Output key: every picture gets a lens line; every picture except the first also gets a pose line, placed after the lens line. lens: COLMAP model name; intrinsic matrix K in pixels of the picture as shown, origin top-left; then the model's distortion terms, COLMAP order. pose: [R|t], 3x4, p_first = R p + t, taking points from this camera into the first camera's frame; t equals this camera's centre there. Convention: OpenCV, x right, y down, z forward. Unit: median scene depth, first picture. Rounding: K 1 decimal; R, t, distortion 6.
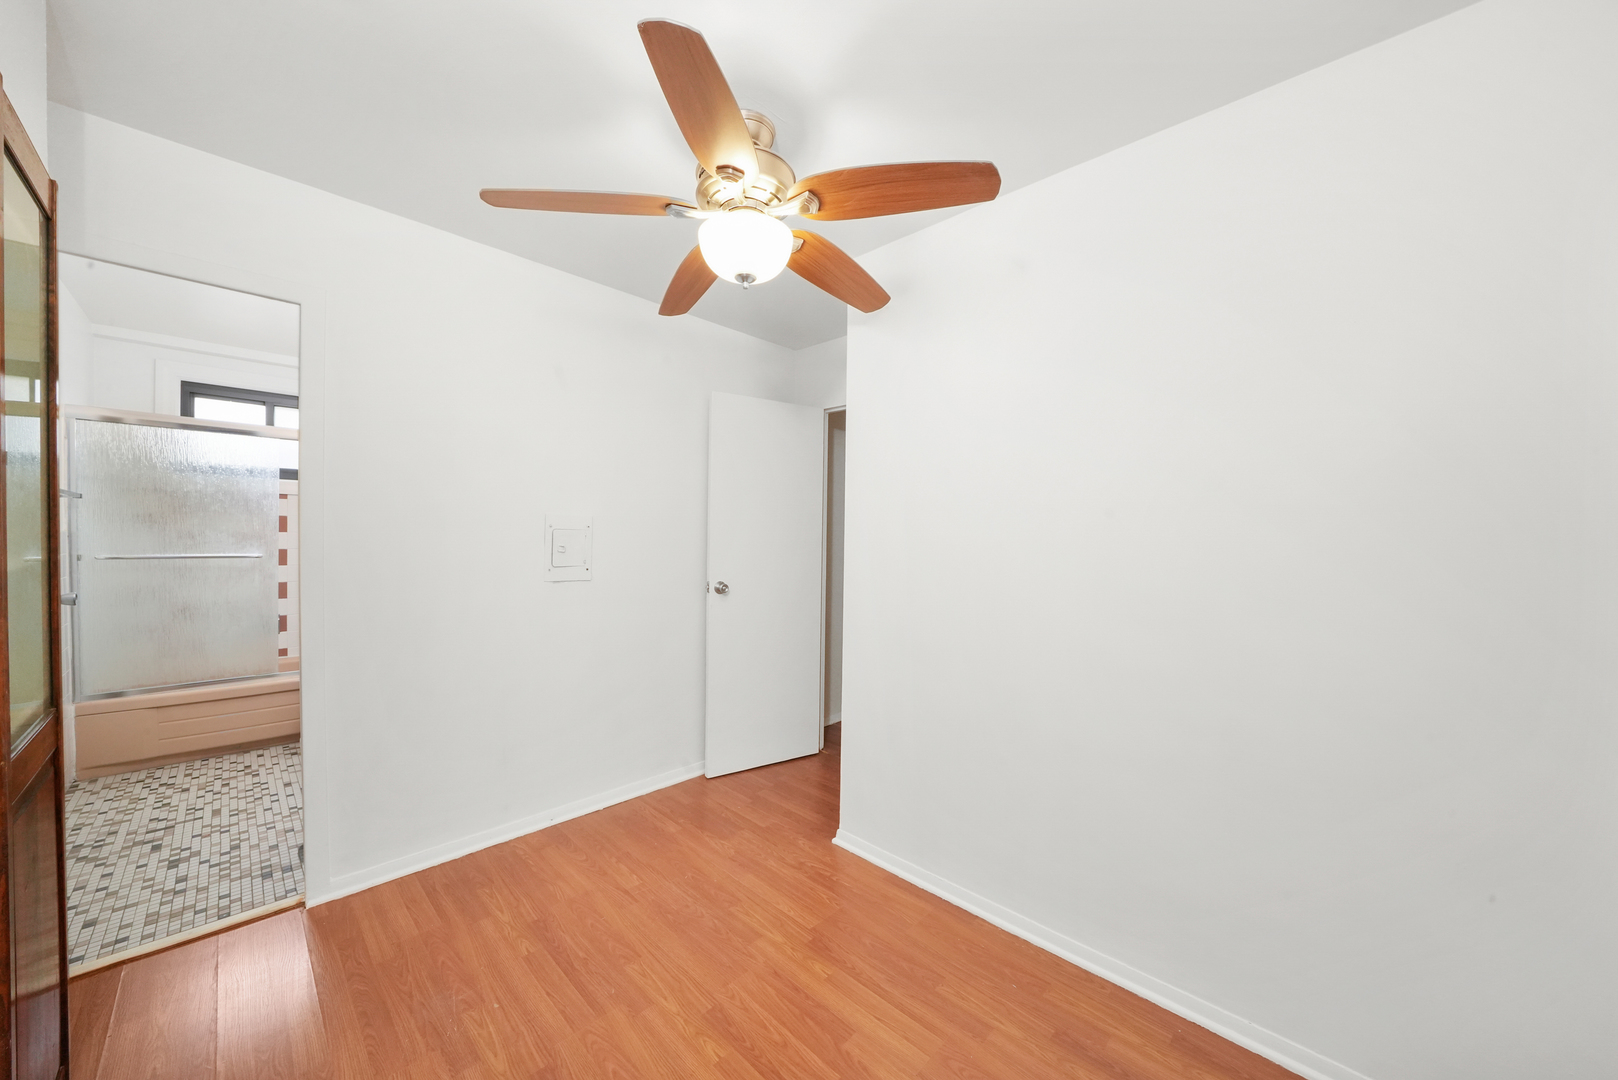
lens RADIAL K [[565.8, 0, 805.4], [0, 565.8, 538.9], [0, 0, 1]] dist [-0.025422, 0.002392]
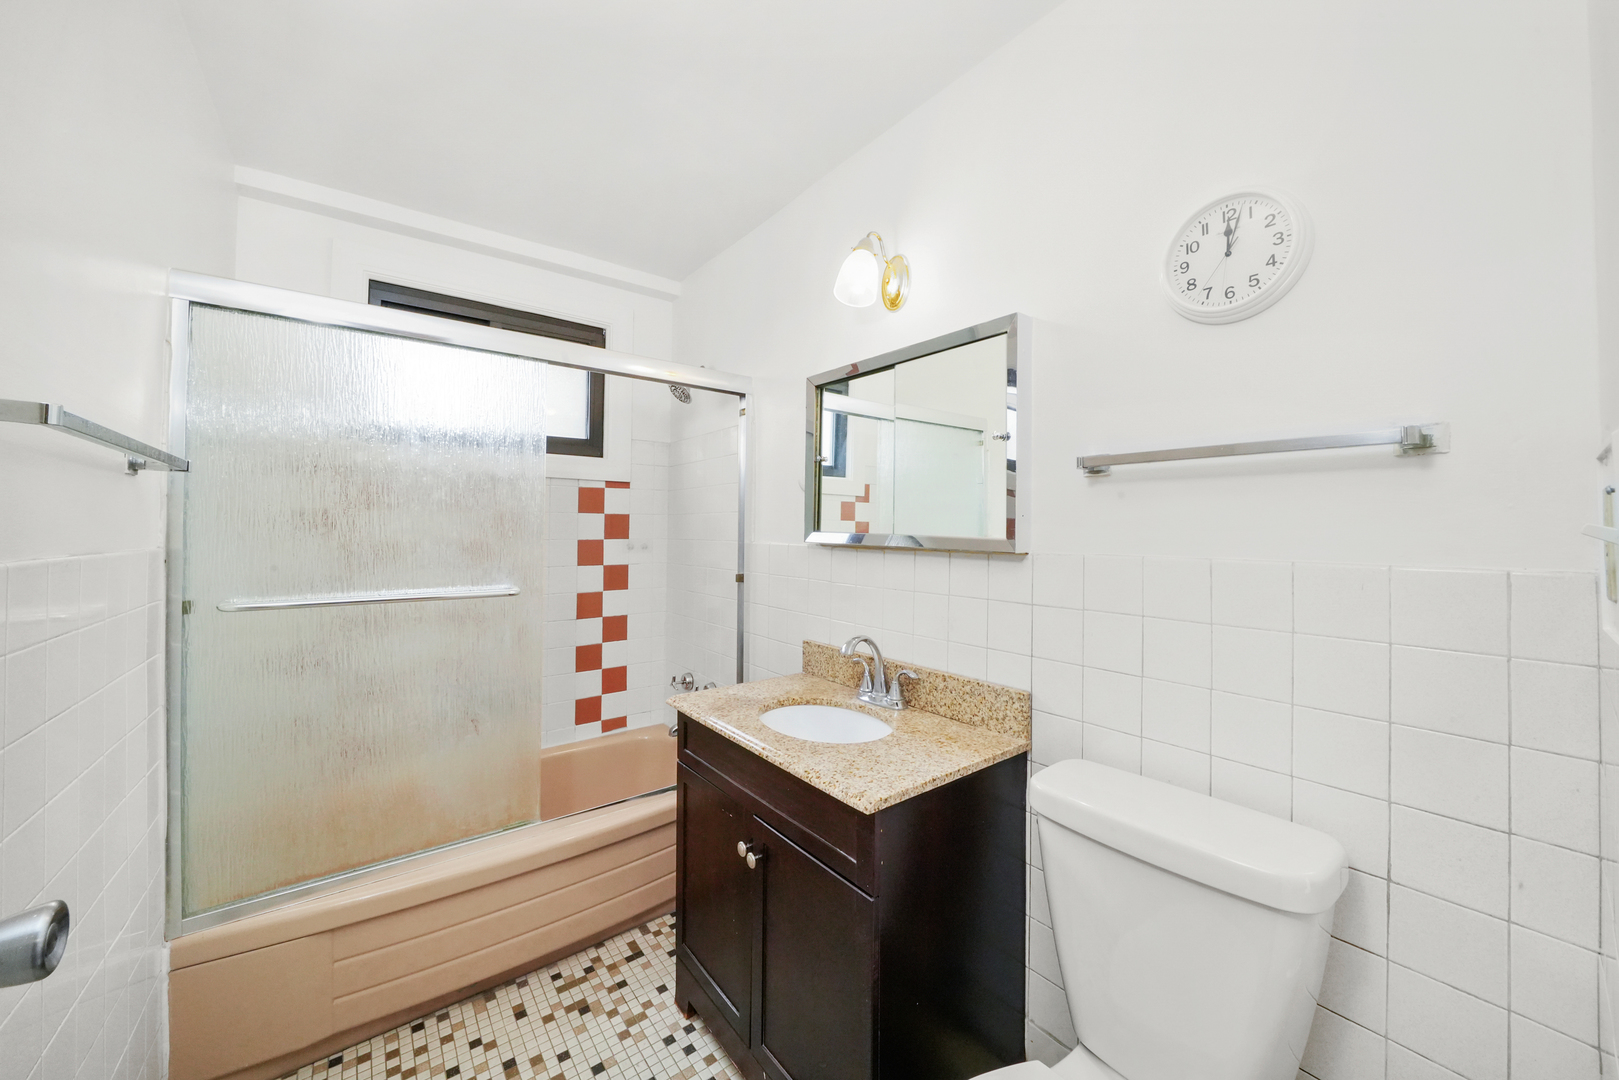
lens RADIAL K [[566.1, 0, 805.9], [0, 566.1, 538.9], [0, 0, 1]] dist [-0.025422, 0.002392]
pose [[0.992193, 0.002791, -0.124679, -0.659424], [-0.006386, 0.999575, -0.028443, -0.009496], [0.124546, 0.029017, 0.991789, 0.522416]]
